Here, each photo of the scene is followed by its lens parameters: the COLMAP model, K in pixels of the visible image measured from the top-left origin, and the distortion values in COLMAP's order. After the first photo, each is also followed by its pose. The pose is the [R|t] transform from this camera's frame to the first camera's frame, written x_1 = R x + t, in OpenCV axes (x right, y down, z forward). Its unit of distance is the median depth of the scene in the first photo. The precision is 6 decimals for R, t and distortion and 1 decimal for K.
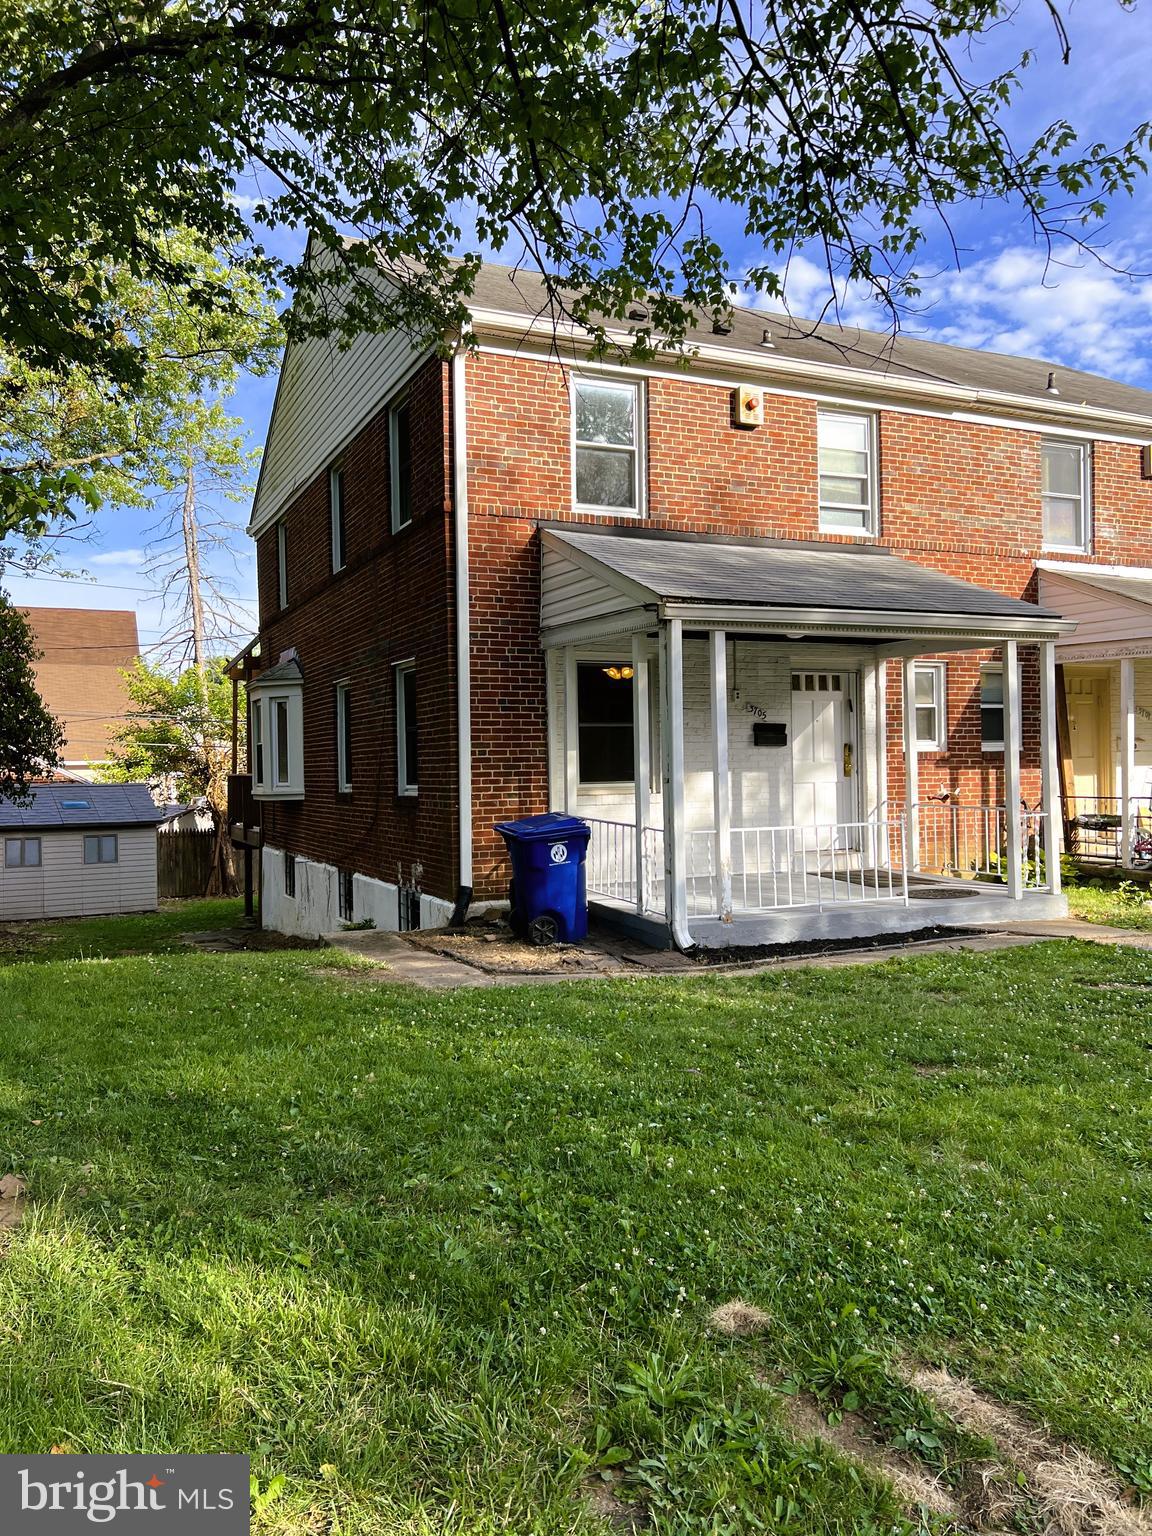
lens RADIAL K [[1178.9, 0, 567.7], [0, 1178.9, 759.0], [0, 0, 1]] dist [-0.004325, 0.001818]
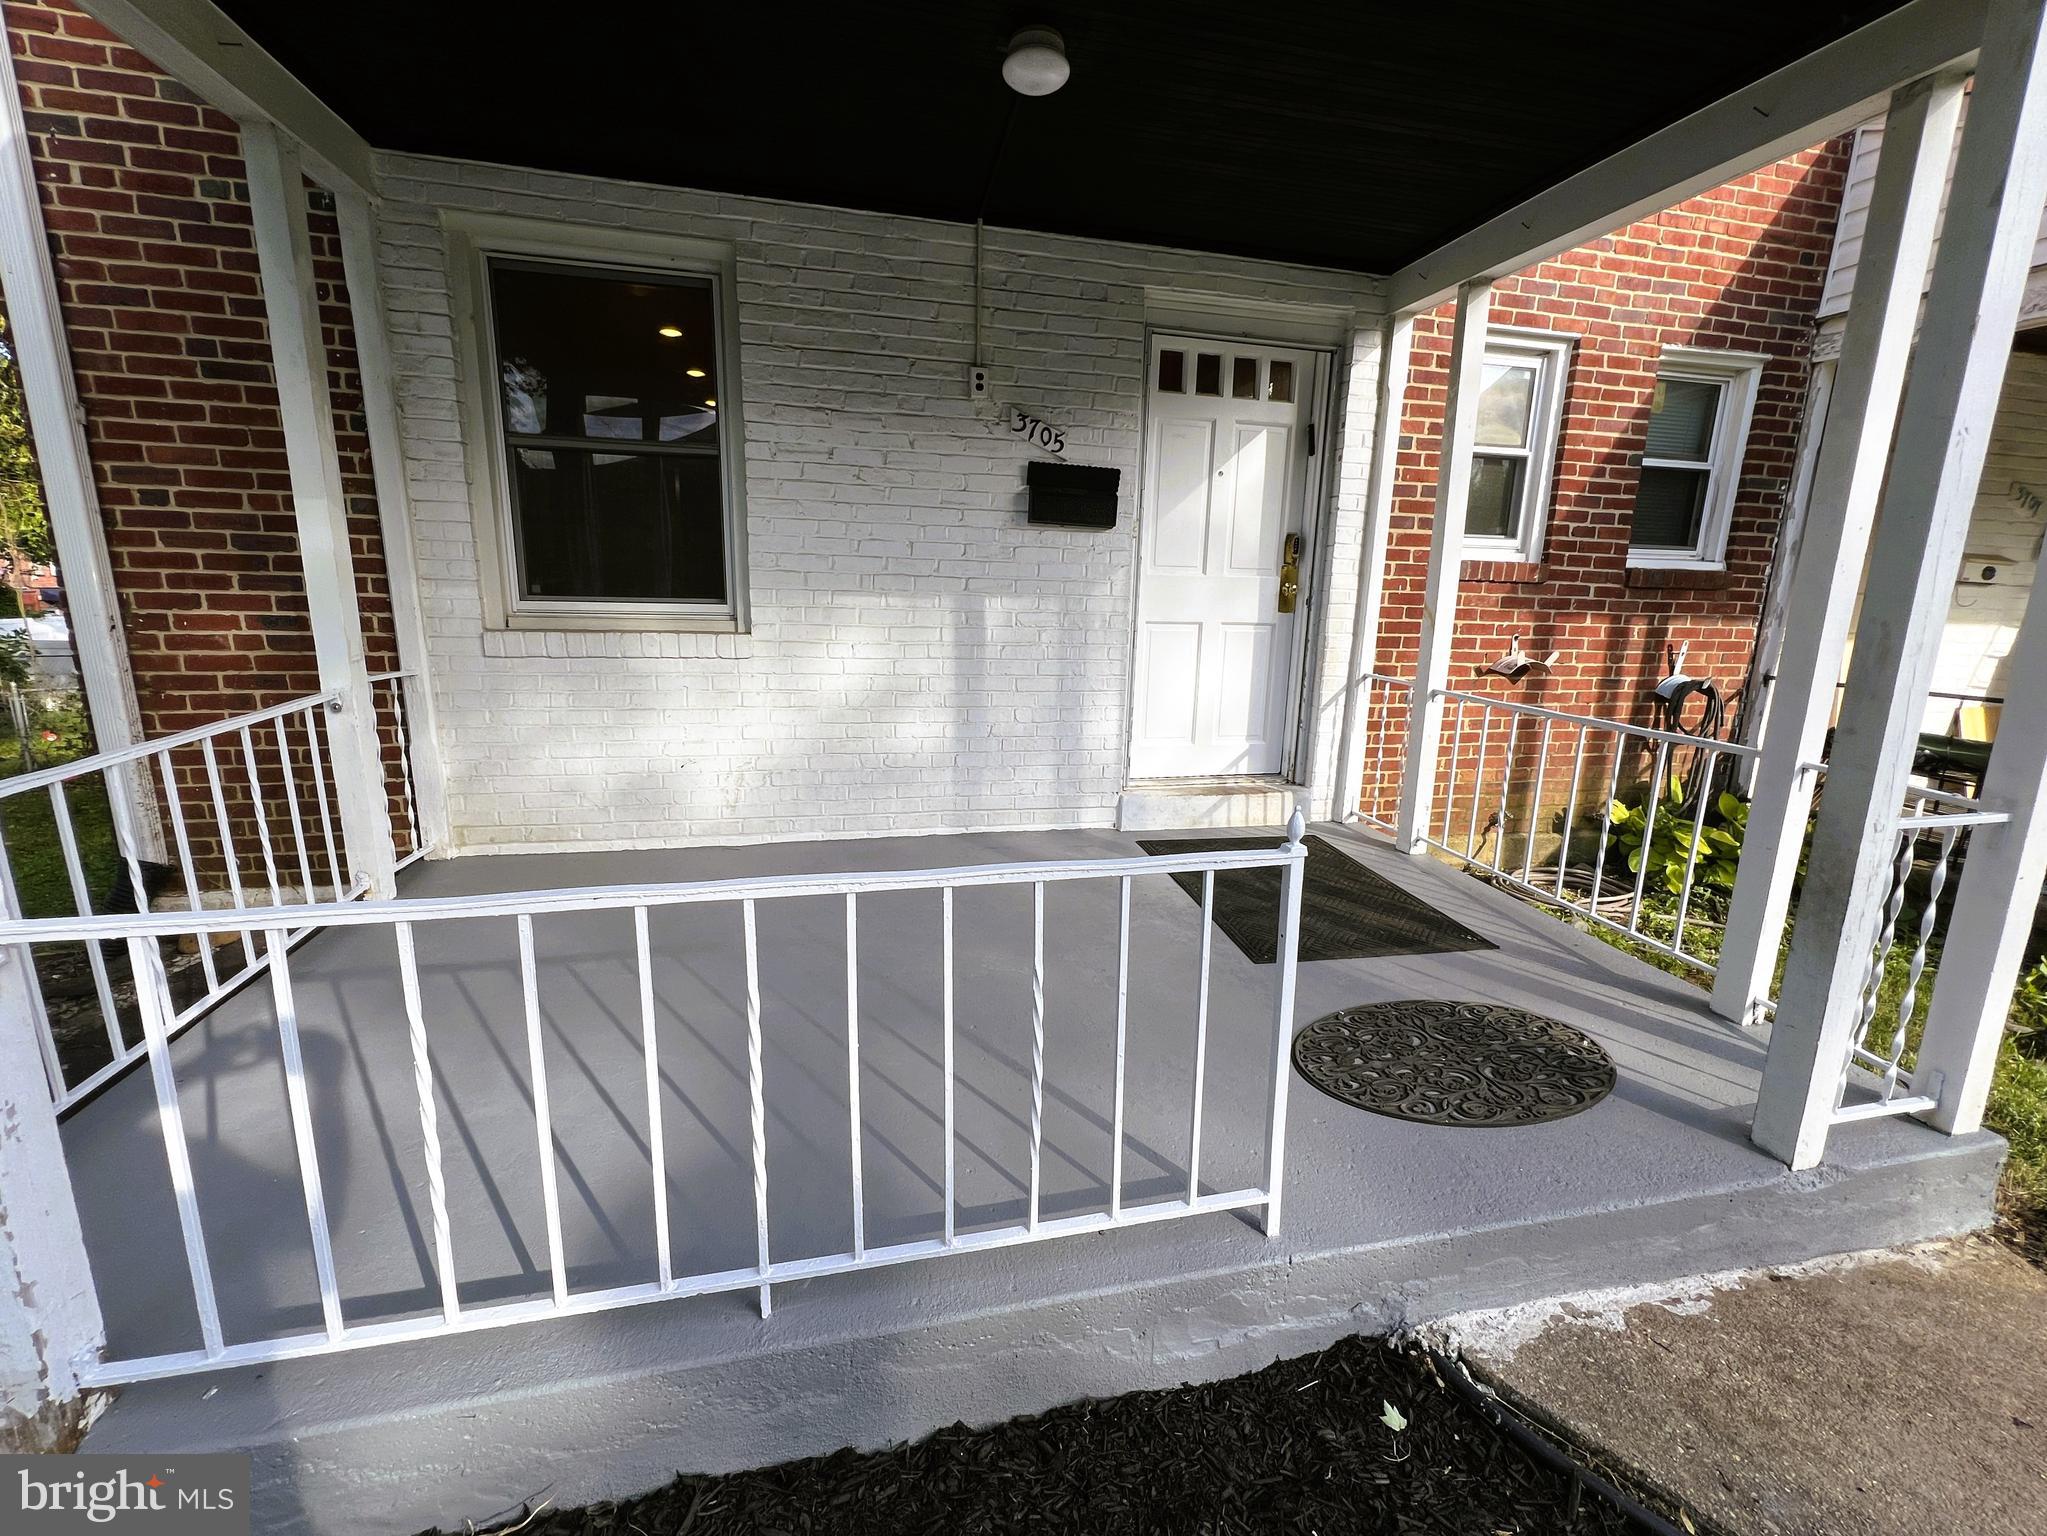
lens RADIAL K [[819.9, 0, 1039.5], [0, 819.9, 763.2], [0, 0, 1]] dist [-0.000151, -0.000442]
pose [[0.980912, 0.080353, -0.177075, 0.206772], [-0.040681, 0.975277, 0.217210, 0.007231], [0.190151, -0.205860, 0.959929, 0.680664]]
